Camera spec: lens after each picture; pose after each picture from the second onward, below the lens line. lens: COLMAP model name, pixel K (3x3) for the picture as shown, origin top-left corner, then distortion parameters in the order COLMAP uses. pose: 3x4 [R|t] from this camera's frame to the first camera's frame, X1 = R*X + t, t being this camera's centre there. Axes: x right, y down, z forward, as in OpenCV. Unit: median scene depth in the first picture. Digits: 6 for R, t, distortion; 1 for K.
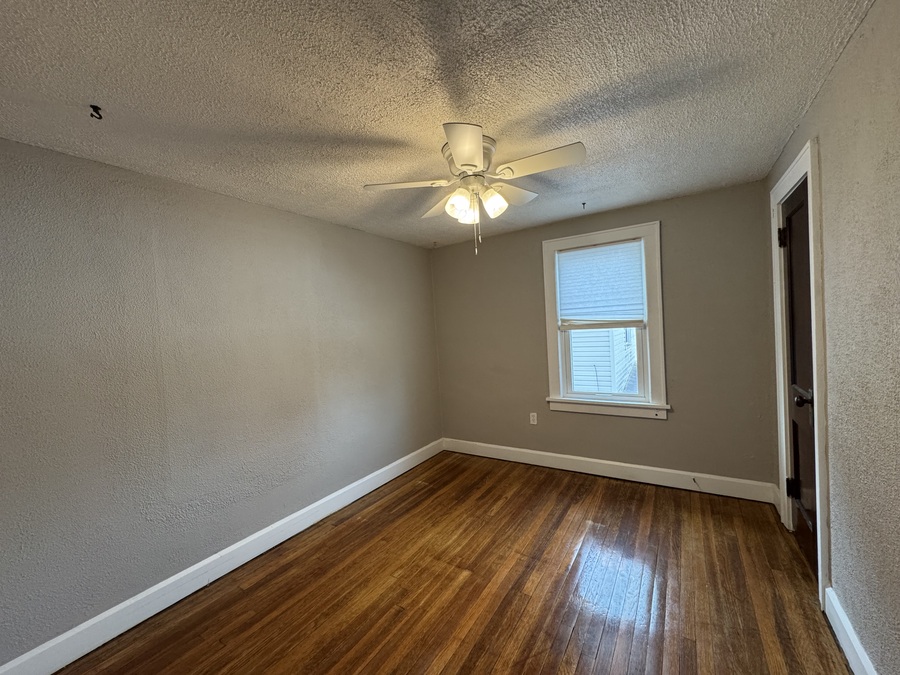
lens RADIAL K [[359.5, 0, 450.0], [0, 359.5, 337.5], [0, 0, 1]] dist [-0.001772, -0.000400]
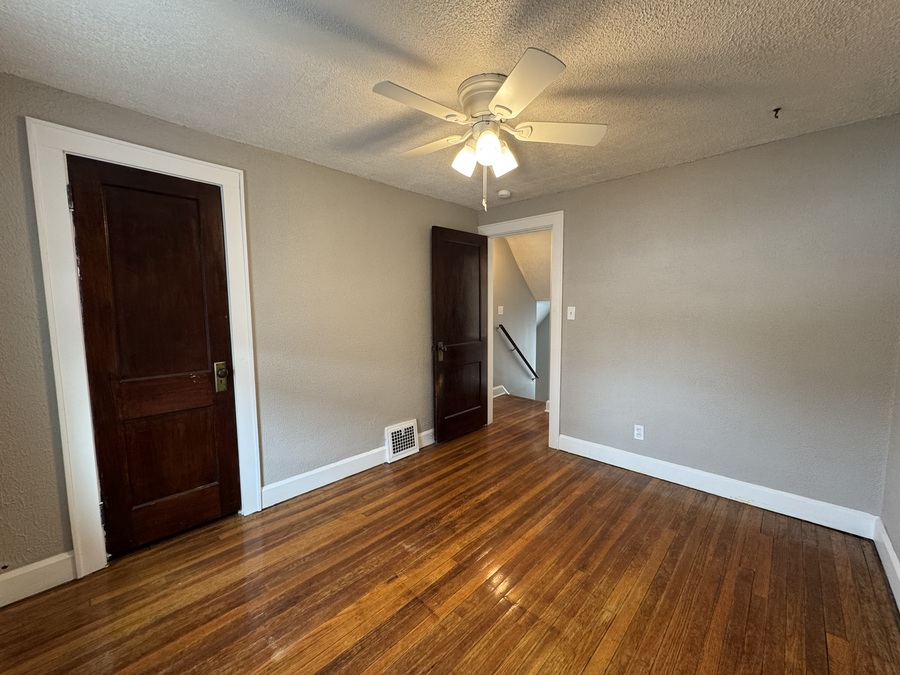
lens RADIAL K [[359.5, 0, 450.0], [0, 359.5, 337.5], [0, 0, 1]] dist [-0.001772, -0.000400]
pose [[-0.980386, 0.047169, 0.191357, 0.002144], [0.068497, 0.991959, 0.106417, -0.011466], [-0.184799, 0.117437, -0.975735, 1.674475]]
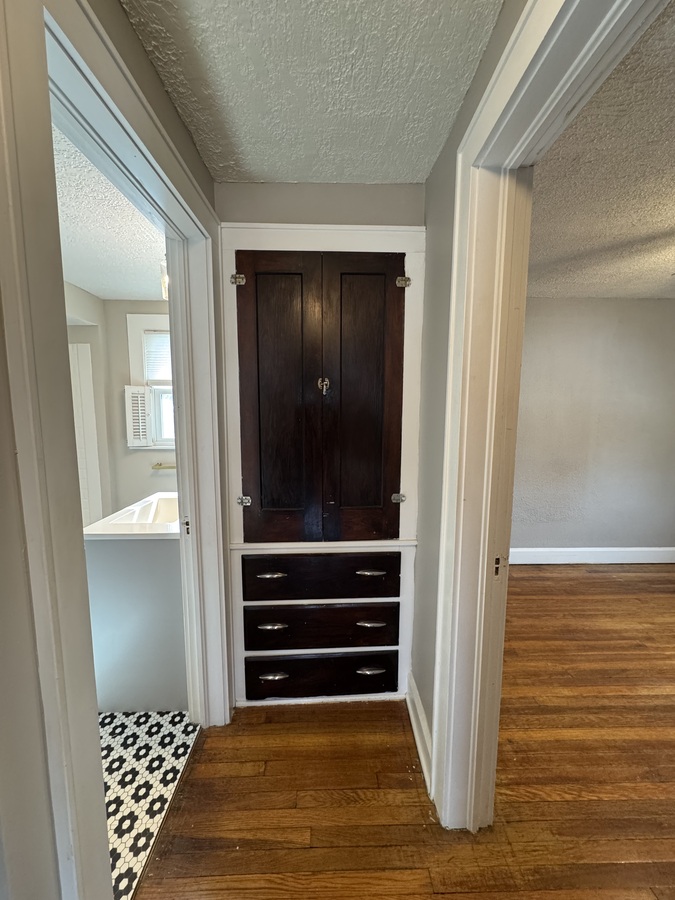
lens RADIAL K [[359.5, 0, 337.5], [0, 359.5, 450.0], [0, 0, 1]] dist [-0.001772, -0.000400]
pose [[0.562924, 0.155197, -0.811807, 0.130539], [-0.061161, 0.987341, 0.146344, 0.013910], [0.824242, -0.032730, 0.565290, -0.396816]]
